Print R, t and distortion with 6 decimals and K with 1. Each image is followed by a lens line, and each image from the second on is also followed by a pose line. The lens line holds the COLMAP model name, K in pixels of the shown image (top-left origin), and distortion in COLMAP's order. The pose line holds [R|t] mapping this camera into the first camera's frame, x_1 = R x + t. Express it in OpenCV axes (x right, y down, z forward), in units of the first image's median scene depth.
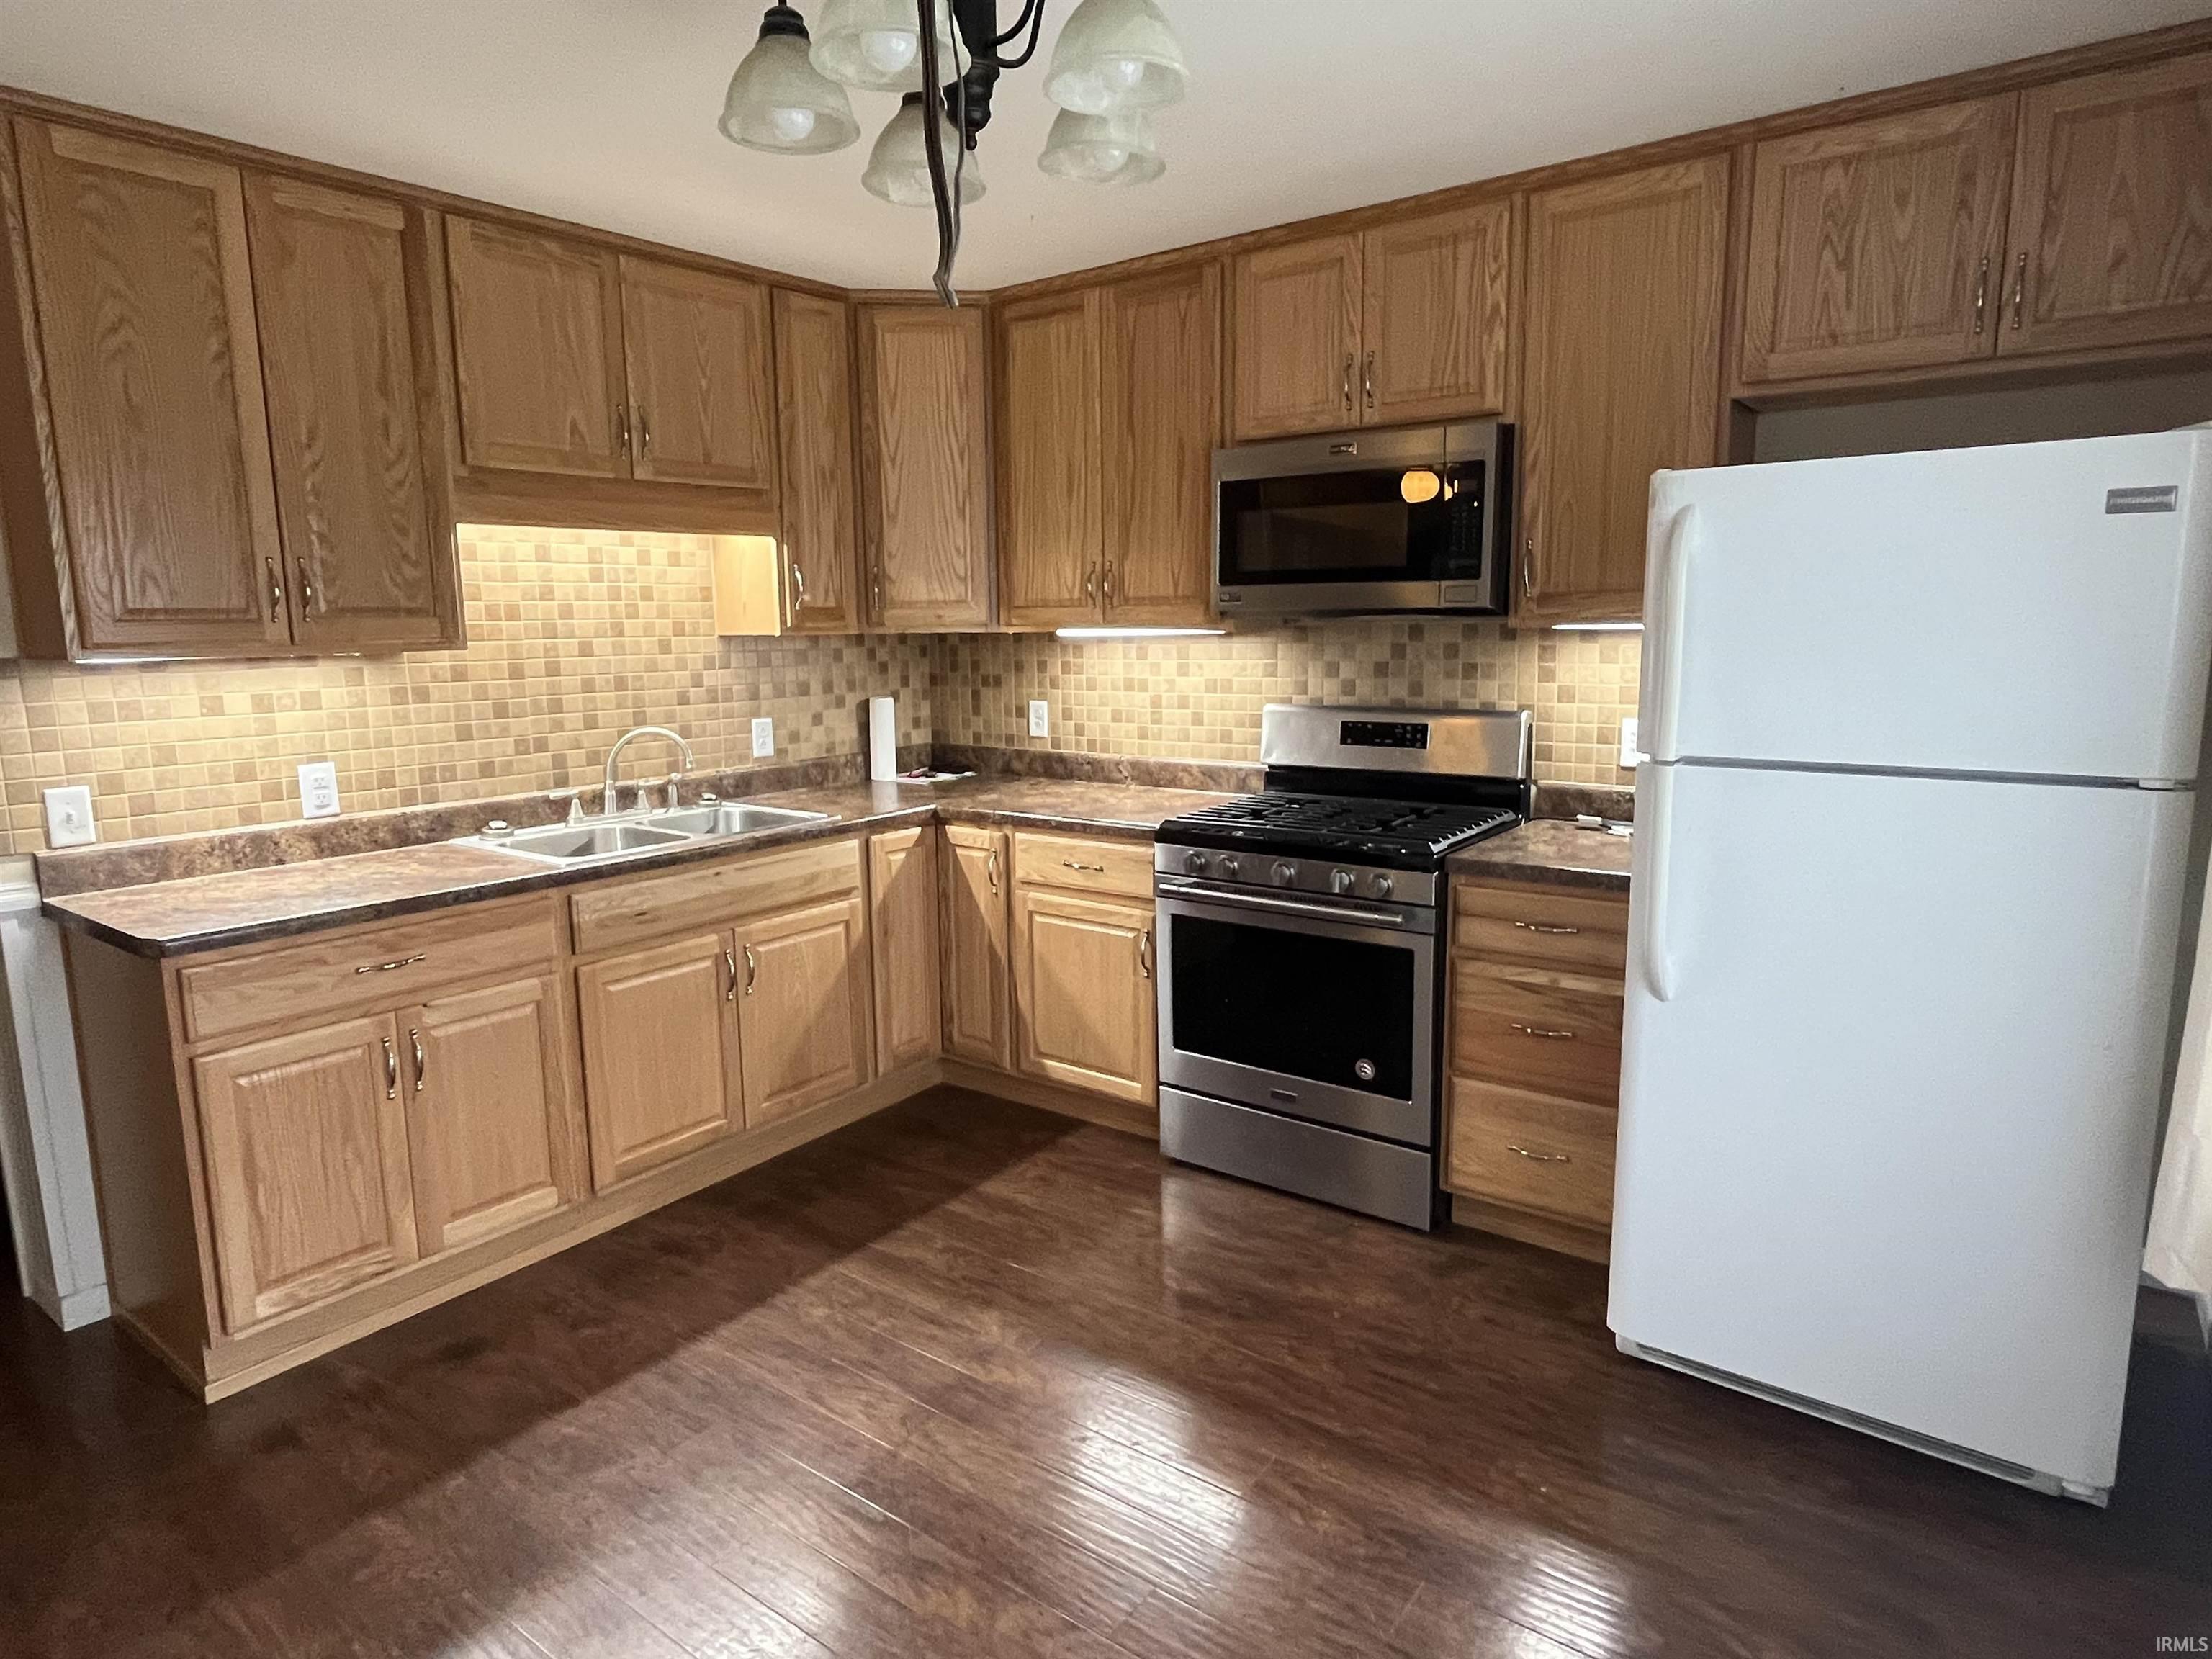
lens RADIAL K [[1287.7, 0, 1106.0], [0, 1287.7, 829.5], [0, 0, 1]] dist [0.001287, 0.001041]
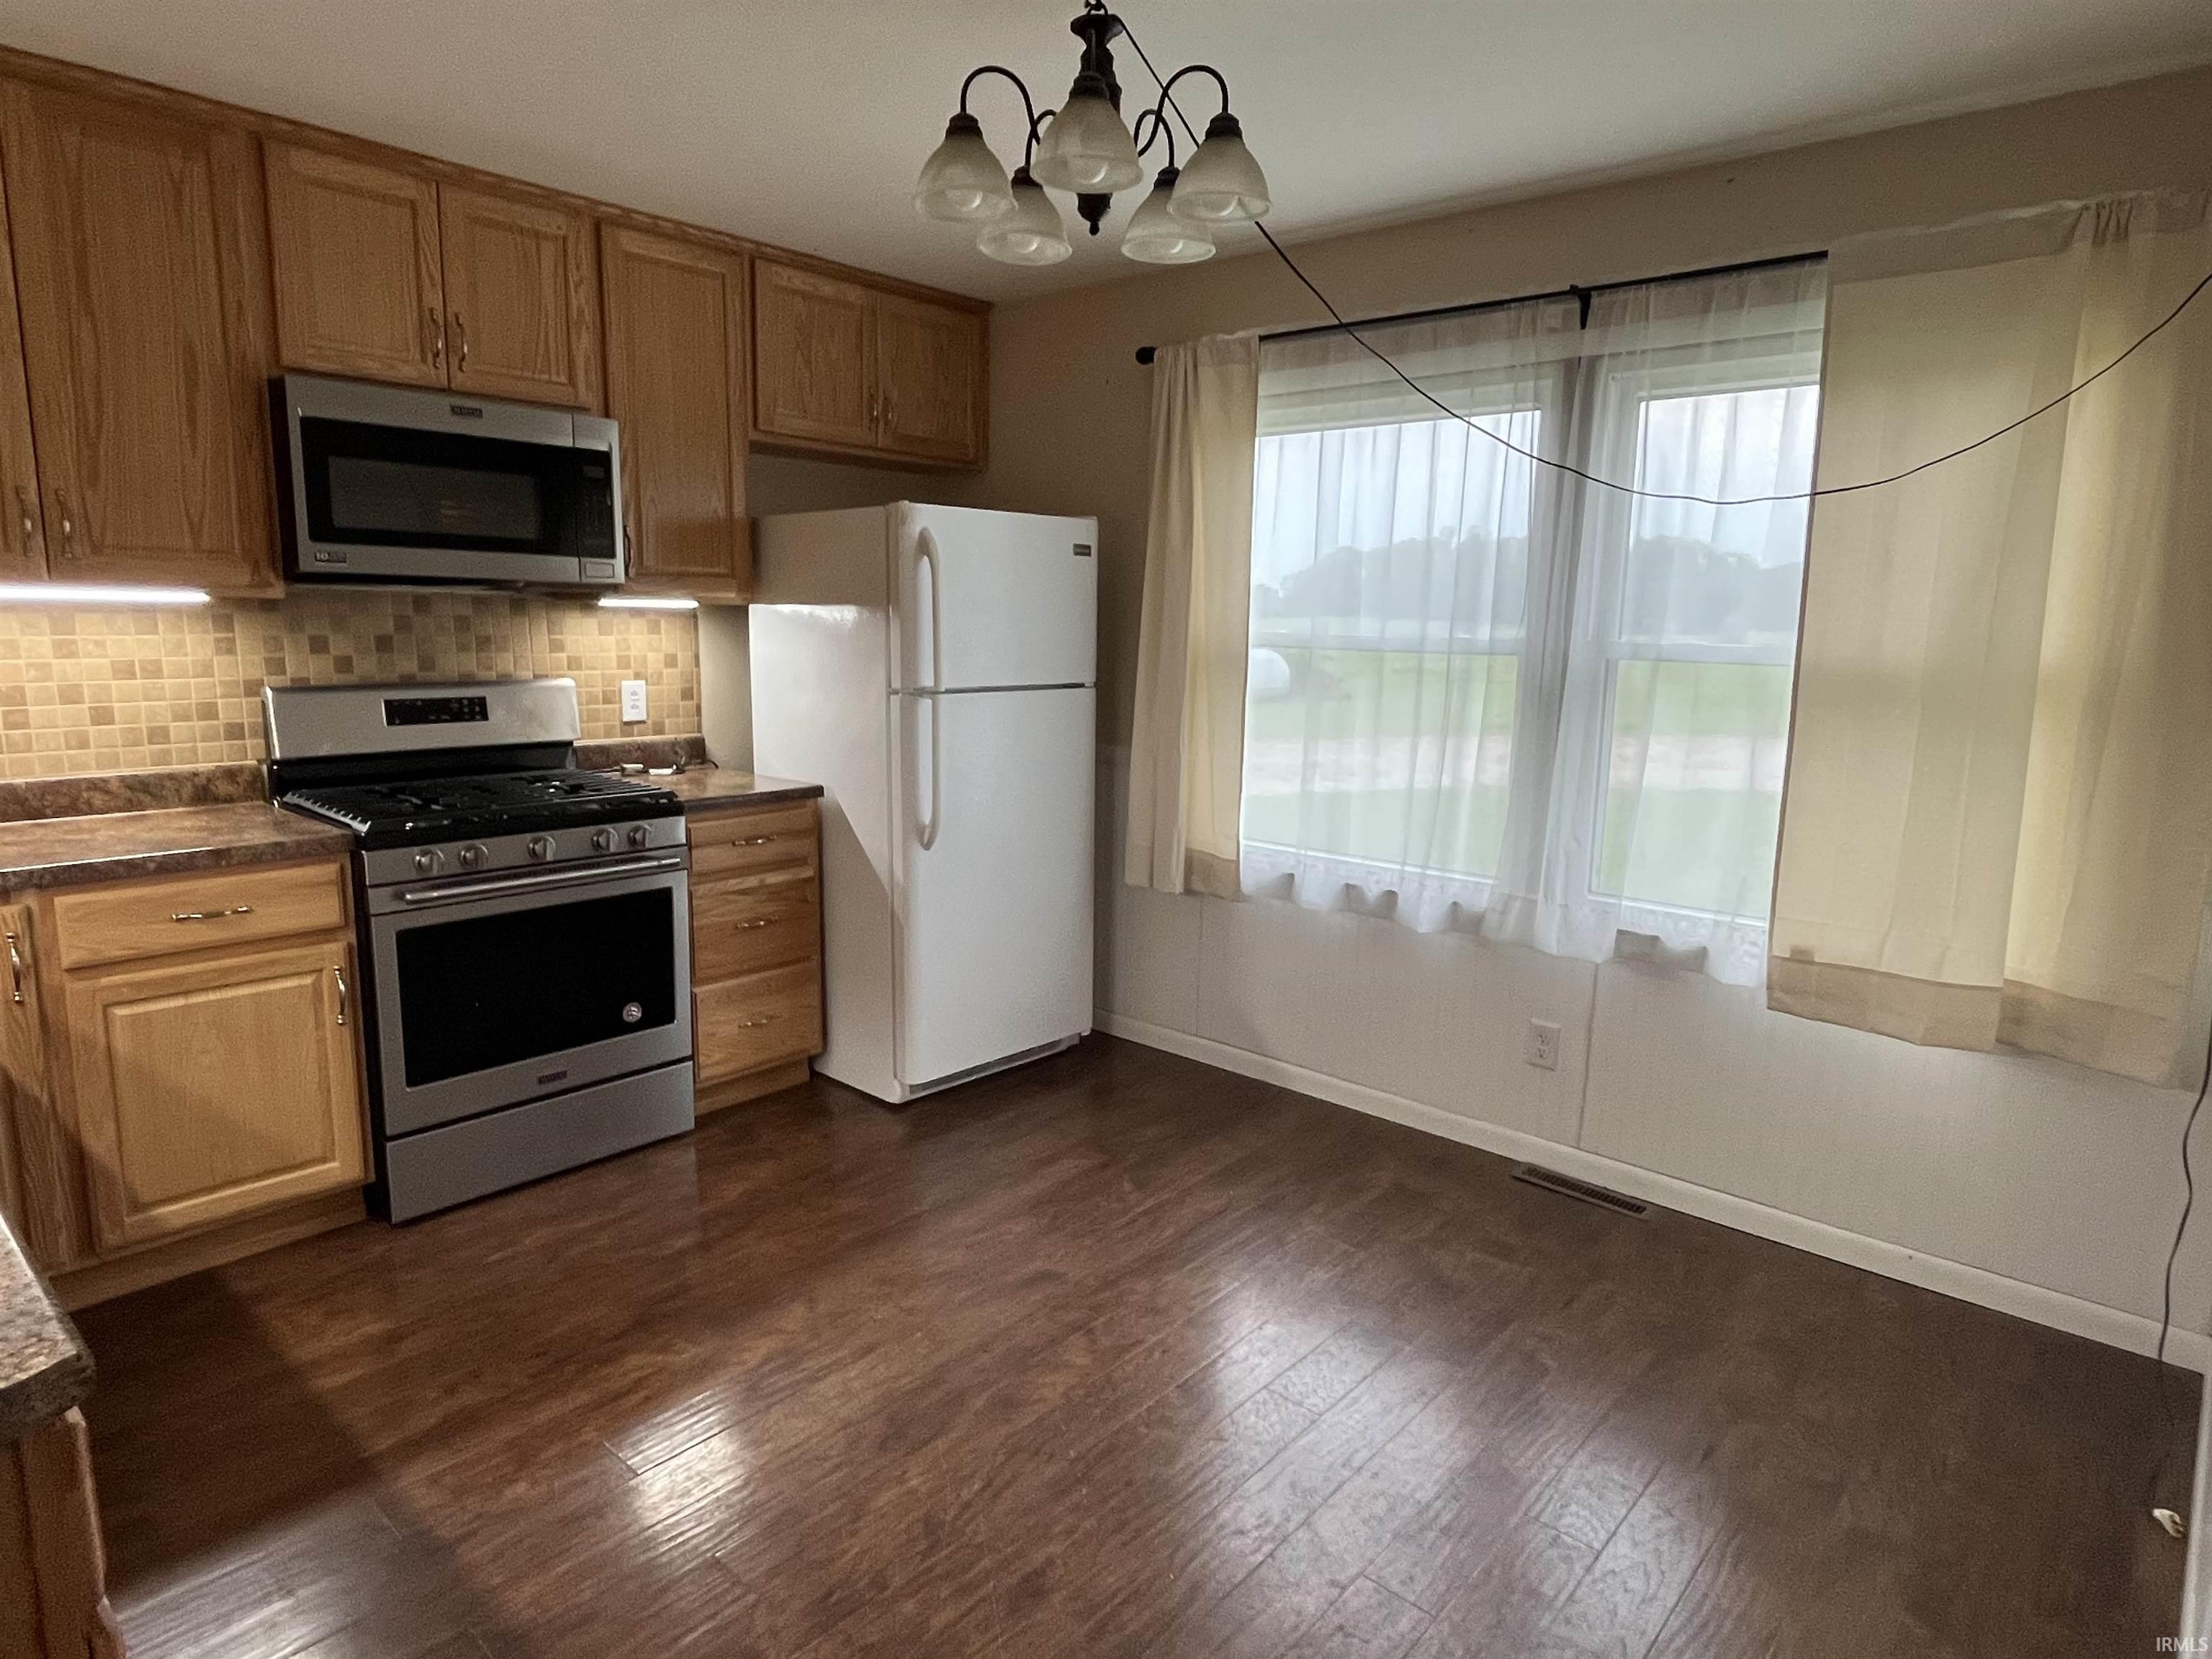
lens RADIAL K [[1258.6, 0, 1106.0], [0, 1258.6, 829.5], [0, 0, 1]] dist [0.020387, -0.000526]
pose [[0.091226, -0.152697, 0.984054, -0.707698], [0.145092, 0.979667, 0.138566, -0.047174], [-0.985204, 0.130137, 0.111526, 0.430451]]
